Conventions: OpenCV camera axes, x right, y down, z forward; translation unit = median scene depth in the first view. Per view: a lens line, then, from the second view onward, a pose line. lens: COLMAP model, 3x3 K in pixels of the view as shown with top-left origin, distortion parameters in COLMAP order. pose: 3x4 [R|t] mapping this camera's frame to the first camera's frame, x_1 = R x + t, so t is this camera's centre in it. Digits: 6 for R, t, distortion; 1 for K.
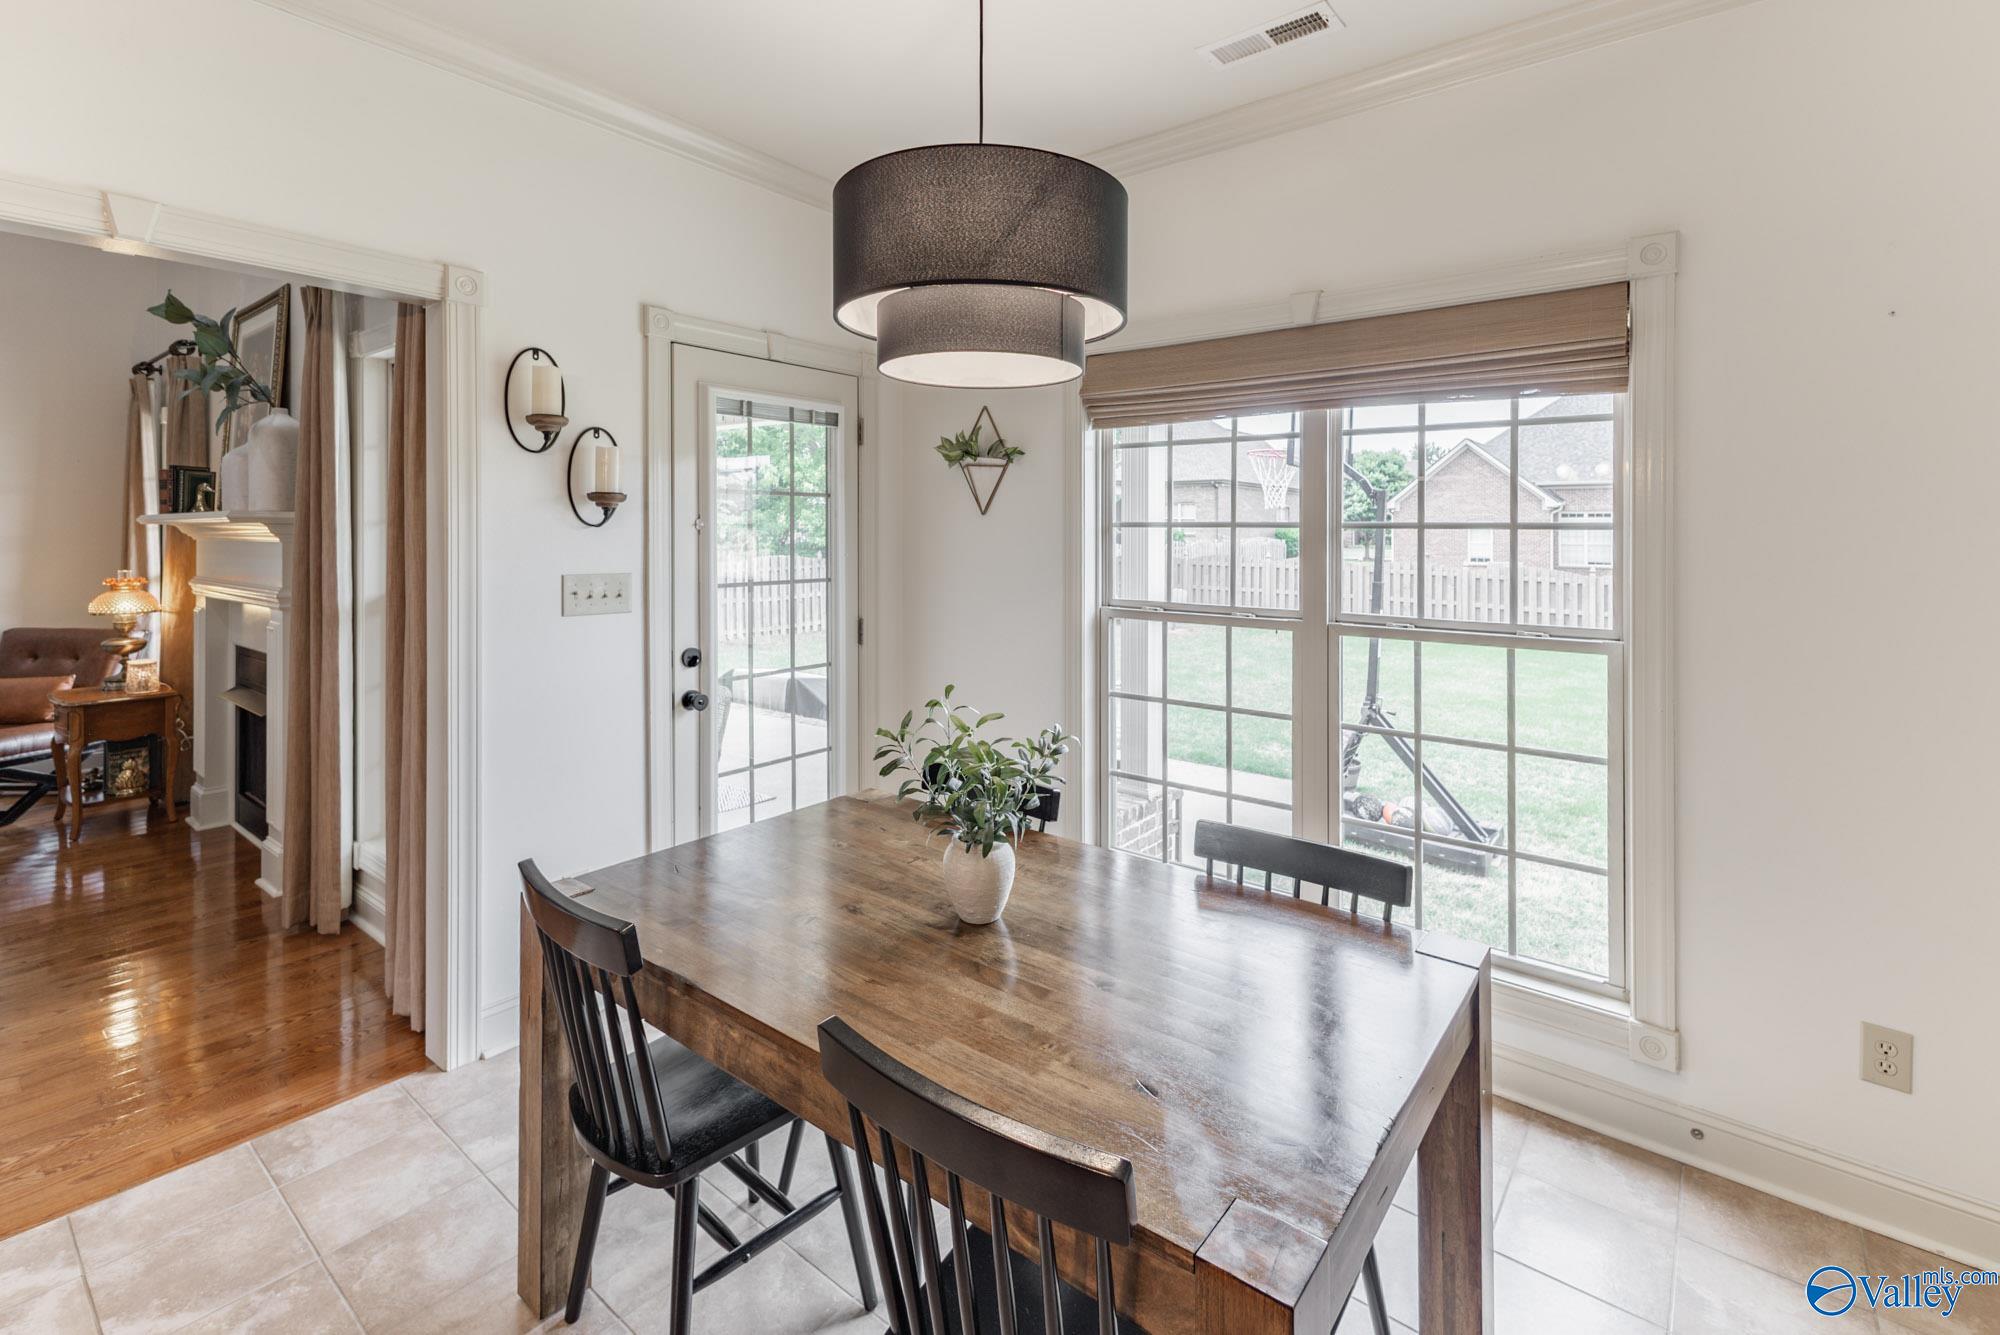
lens RADIAL K [[882.4, 0, 1006.2], [0, 882.4, 551.2], [0, 0, 1]] dist [-0.002532, 0.000104]
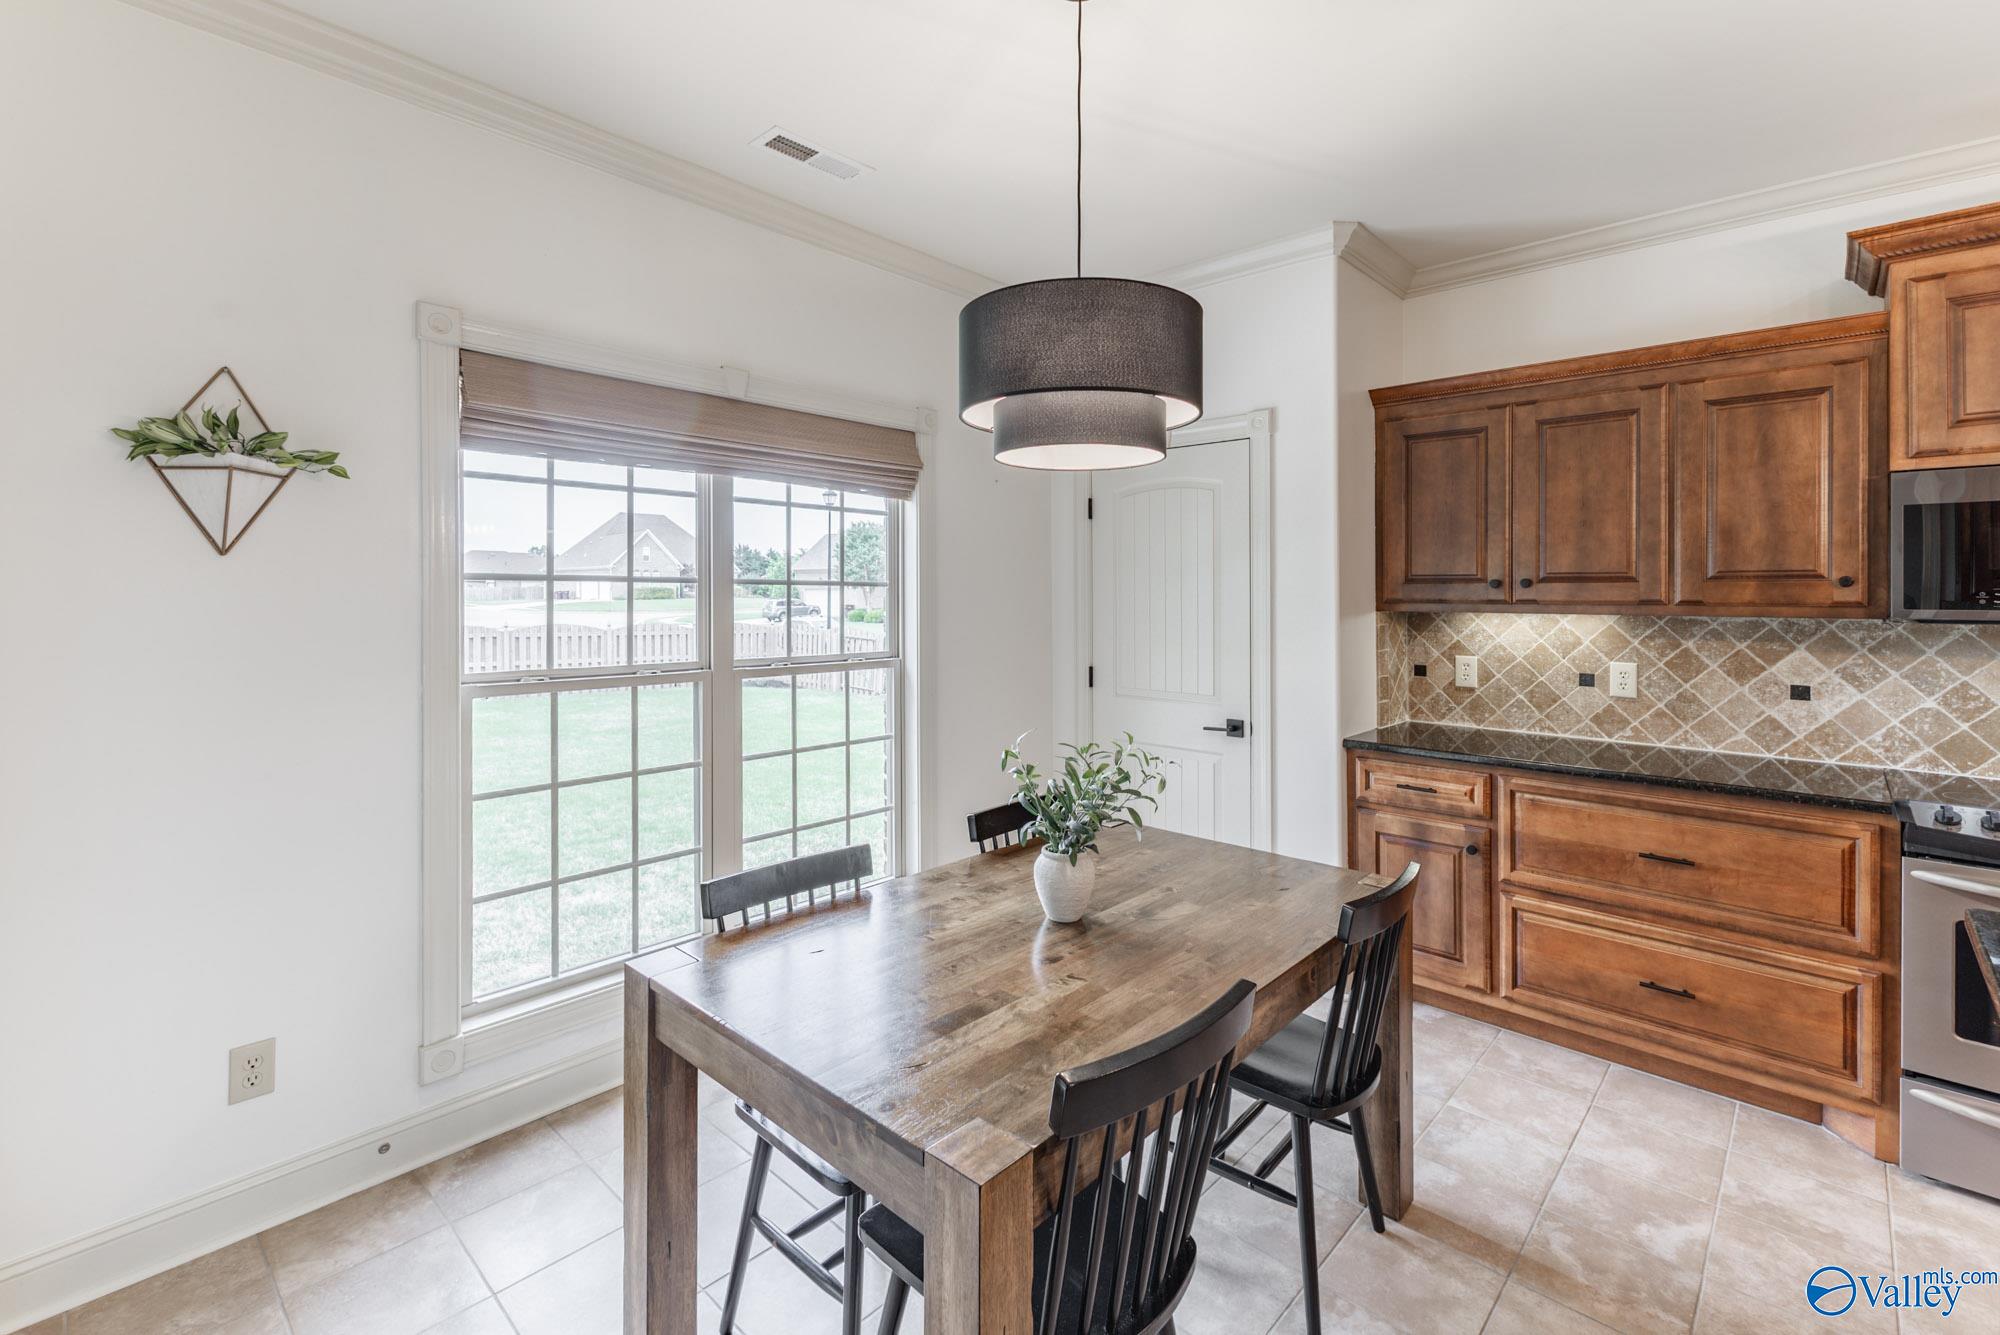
lens RADIAL K [[882.4, 0, 1029.7], [0, 882.4, 593.6], [0, 0, 1]] dist [-0.002532, 0.000104]
pose [[0.074609, -0.007790, 0.997182, -0.692562], [0.008488, 0.999938, 0.007176, -0.019219], [-0.997177, 0.007928, 0.074671, 0.536641]]
